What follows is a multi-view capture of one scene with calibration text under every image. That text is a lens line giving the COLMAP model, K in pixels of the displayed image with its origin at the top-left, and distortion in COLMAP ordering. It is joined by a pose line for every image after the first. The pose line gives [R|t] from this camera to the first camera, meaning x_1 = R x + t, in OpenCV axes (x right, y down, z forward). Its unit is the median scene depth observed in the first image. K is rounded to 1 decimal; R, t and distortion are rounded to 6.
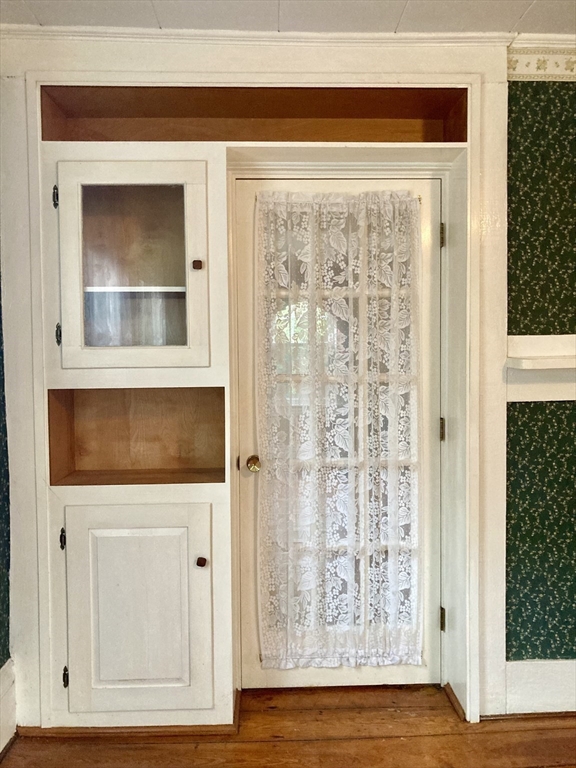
lens RADIAL K [[642.2, 0, 287.9], [0, 642.2, 384.6], [0, 0, 1]] dist [0.044290, -0.036334]
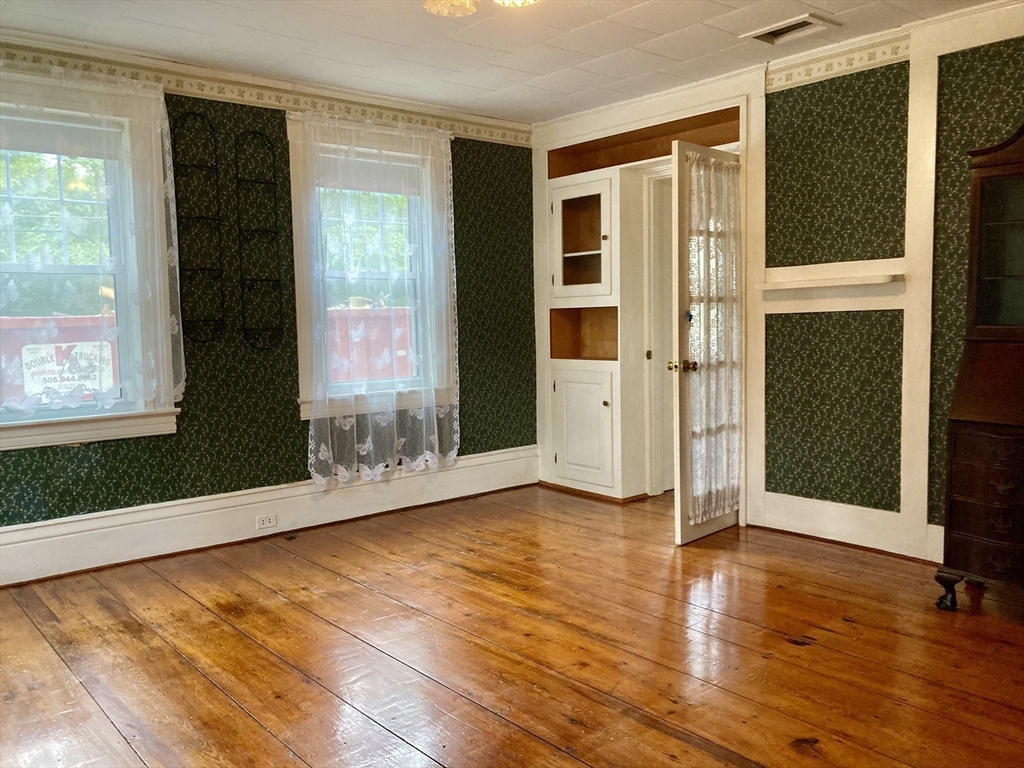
lens RADIAL K [[856.3, 0, 511.6], [0, 856.3, 383.2], [0, 0, 1]] dist [0.044290, -0.036334]
pose [[0.626436, 0.055907, -0.777466, 1.543131], [-0.017639, 0.998186, 0.057566, 0.083805], [0.779274, -0.022348, 0.626285, -0.692070]]
